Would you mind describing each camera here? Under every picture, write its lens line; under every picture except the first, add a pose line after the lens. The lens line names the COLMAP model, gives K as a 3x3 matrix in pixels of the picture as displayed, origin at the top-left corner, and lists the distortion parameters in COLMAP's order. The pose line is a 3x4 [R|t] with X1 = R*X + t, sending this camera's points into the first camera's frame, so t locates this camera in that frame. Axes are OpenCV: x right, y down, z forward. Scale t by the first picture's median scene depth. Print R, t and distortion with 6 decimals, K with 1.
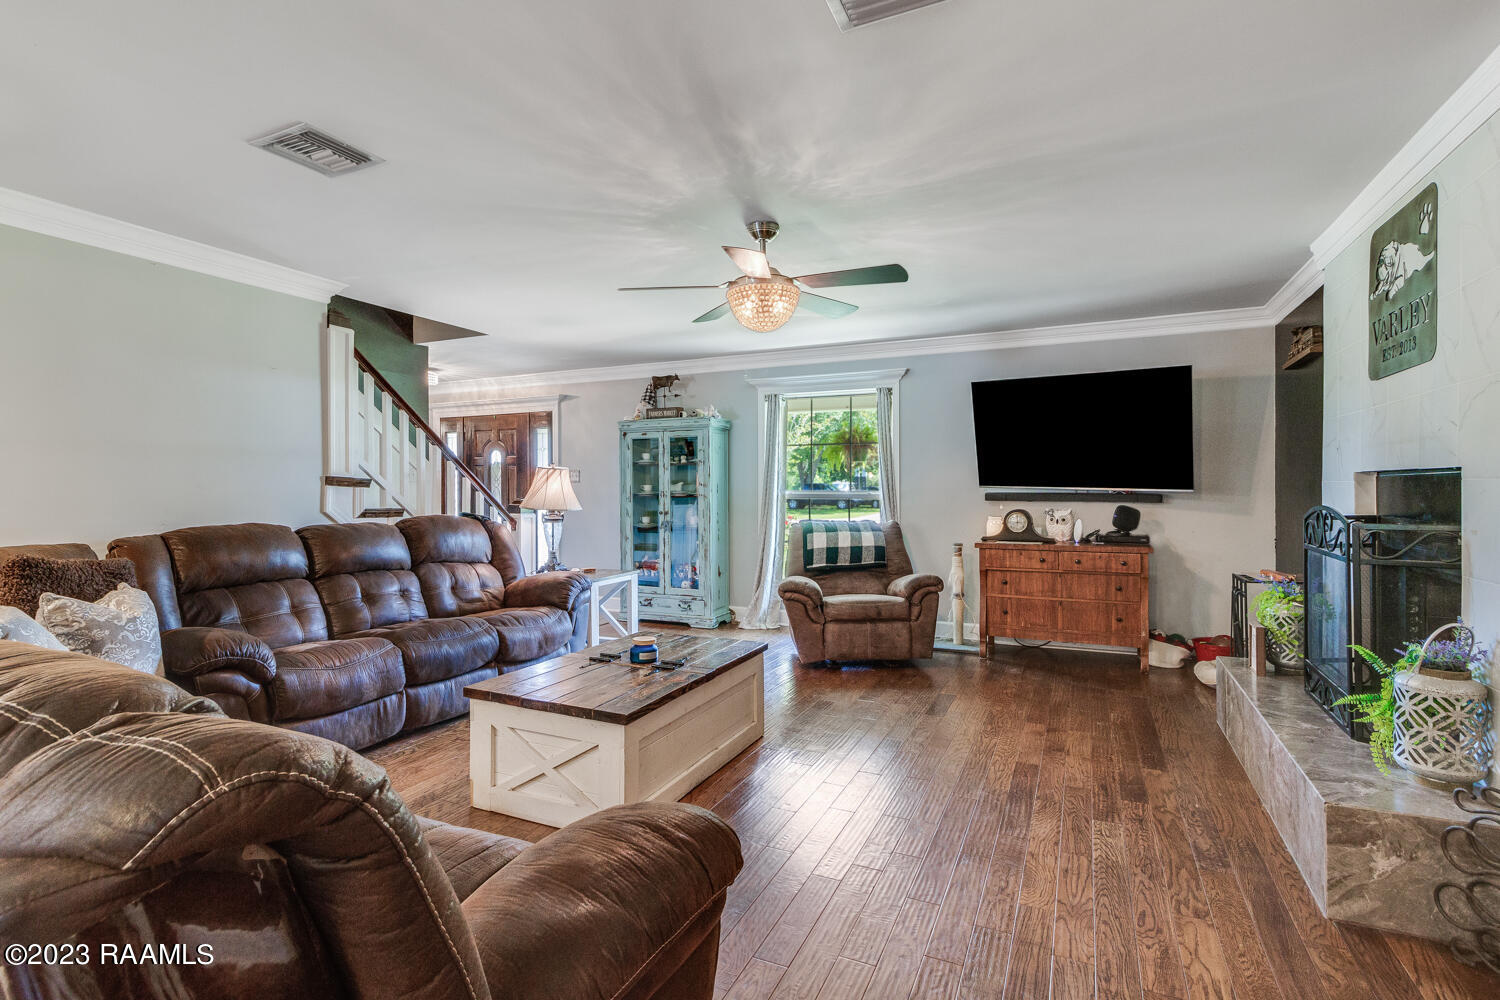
lens RADIAL K [[700.6, 0, 736.6], [0, 700.6, 489.9], [0, 0, 1]] dist [0.001203, 0.001015]
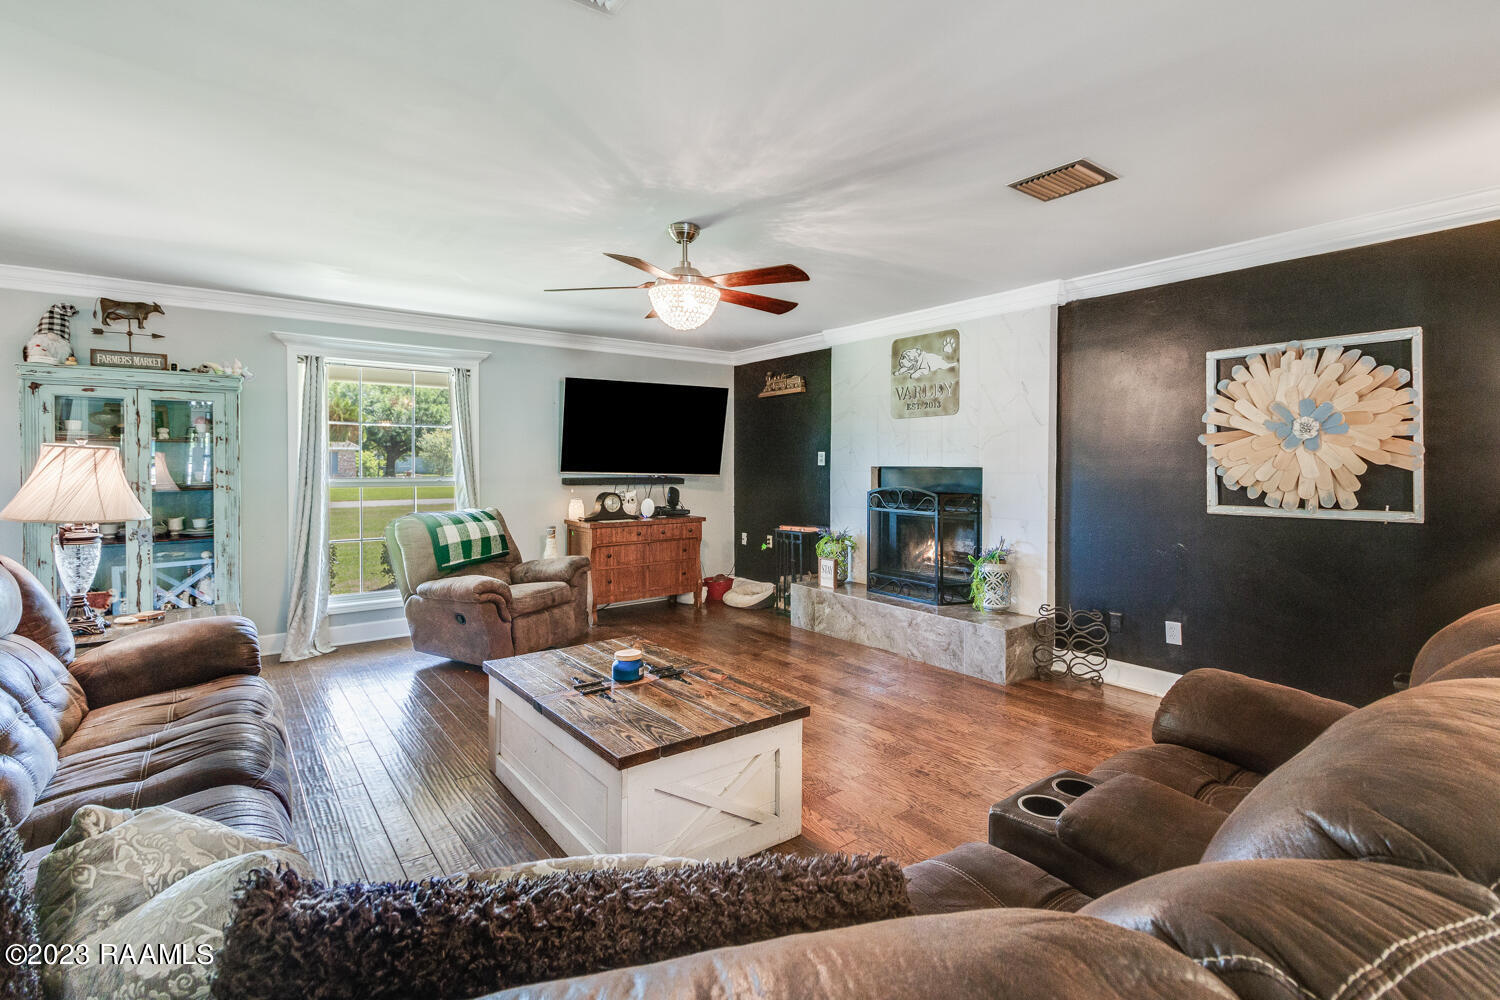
lens RADIAL K [[700.6, 0, 702.4], [0, 700.6, 465.7], [0, 0, 1]] dist [0.001203, 0.001015]
pose [[0.476889, -0.000750, 0.878963, -0.566181], [0.001612, 0.999999, -0.000022, -0.016554], [-0.878962, 0.001428, 0.476890, 0.320340]]
